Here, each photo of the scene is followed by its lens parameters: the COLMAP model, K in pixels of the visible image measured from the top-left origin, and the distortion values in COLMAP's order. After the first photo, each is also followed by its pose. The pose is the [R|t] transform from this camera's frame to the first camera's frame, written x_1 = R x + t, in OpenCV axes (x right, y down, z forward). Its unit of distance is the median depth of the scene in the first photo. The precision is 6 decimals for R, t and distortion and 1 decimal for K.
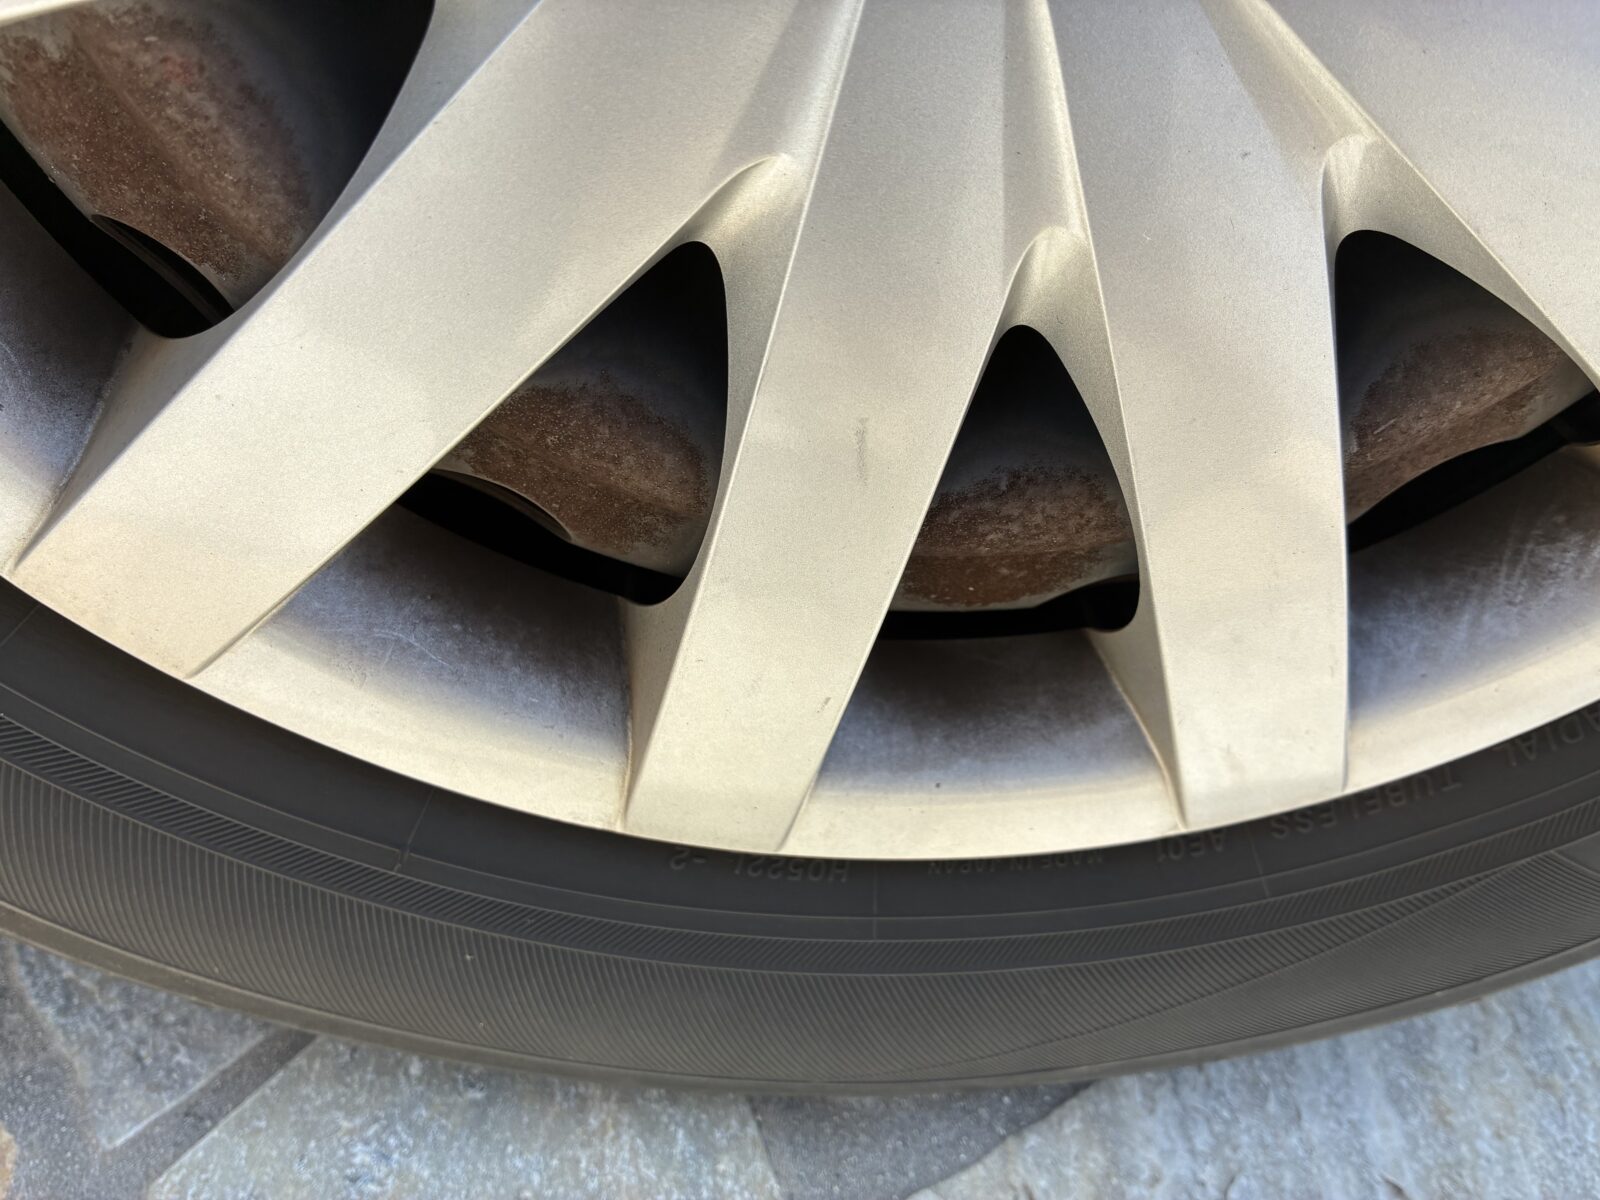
lens RADIAL K [[1198.7, 0, 800.0], [0, 1198.7, 600.0], [0, 0, 1]] dist [0.042747, -0.082148]
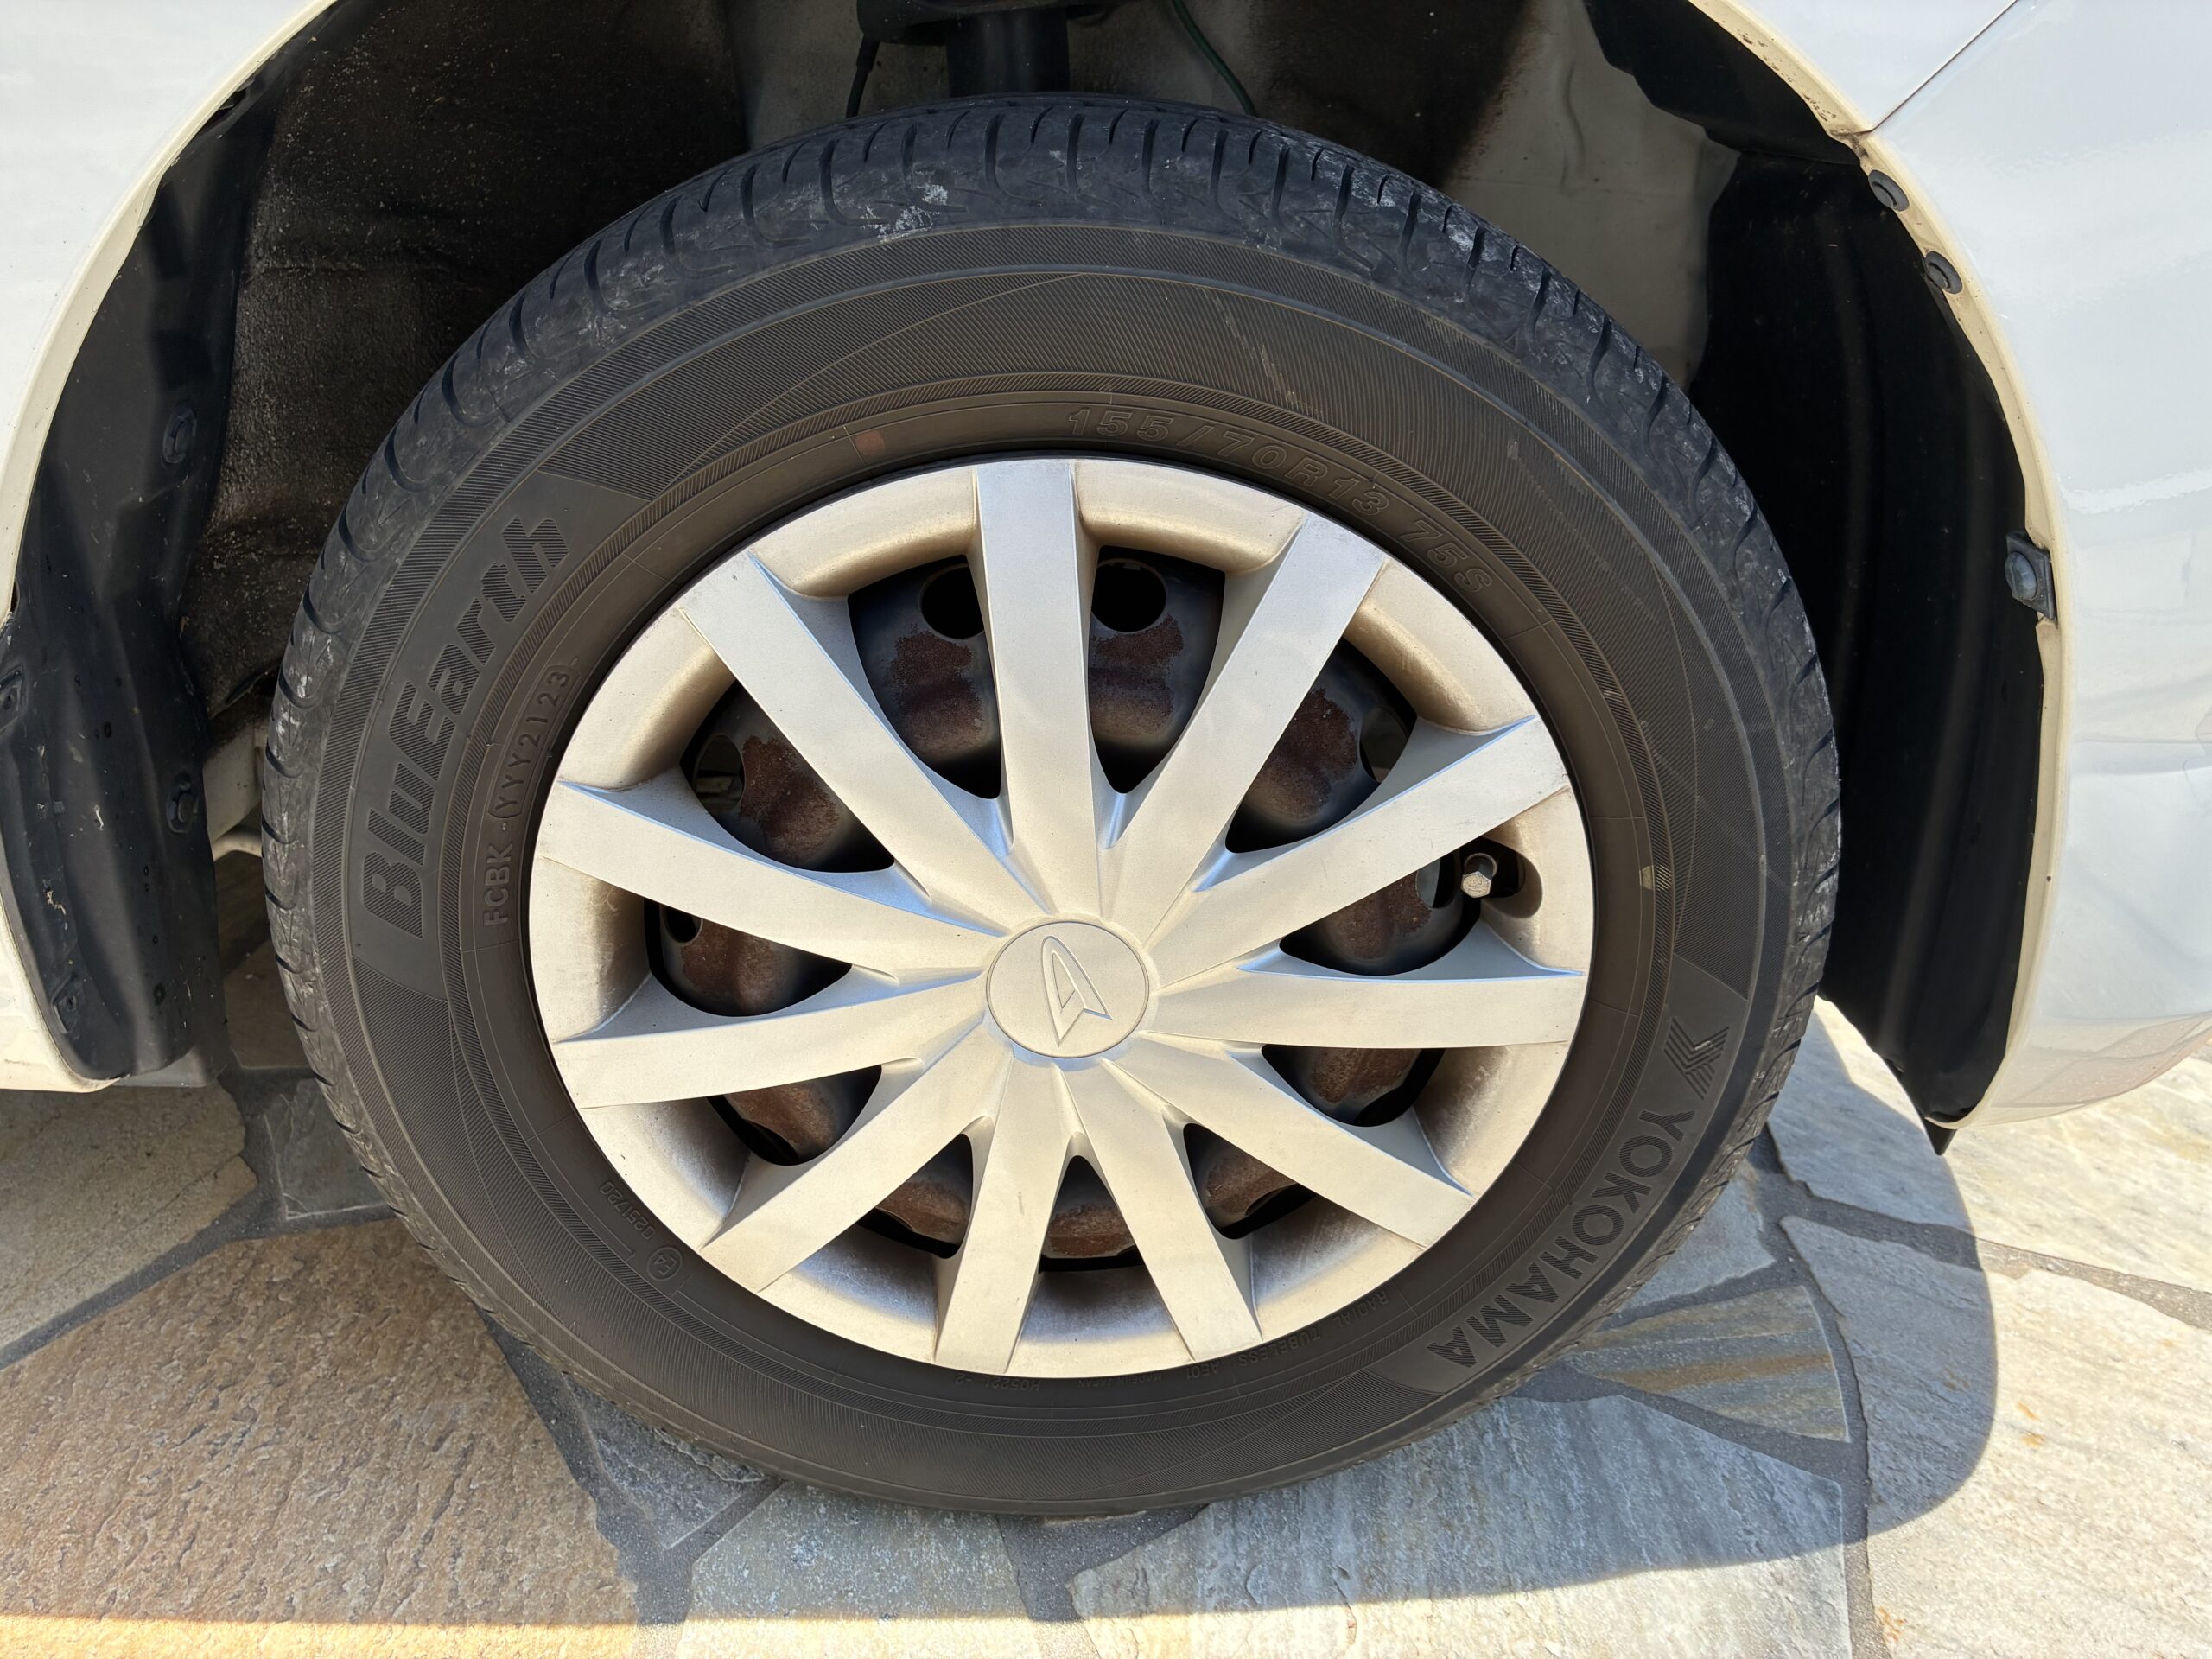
lens RADIAL K [[1657.2, 0, 1106.0], [0, 1657.2, 829.5], [0, 0, 1]] dist [0.042747, -0.082148]
pose [[0.999088, -0.023830, -0.035425, 0.249037], [0.015579, 0.976008, -0.217175, -0.079948], [0.039750, 0.216425, 0.975490, -1.806775]]
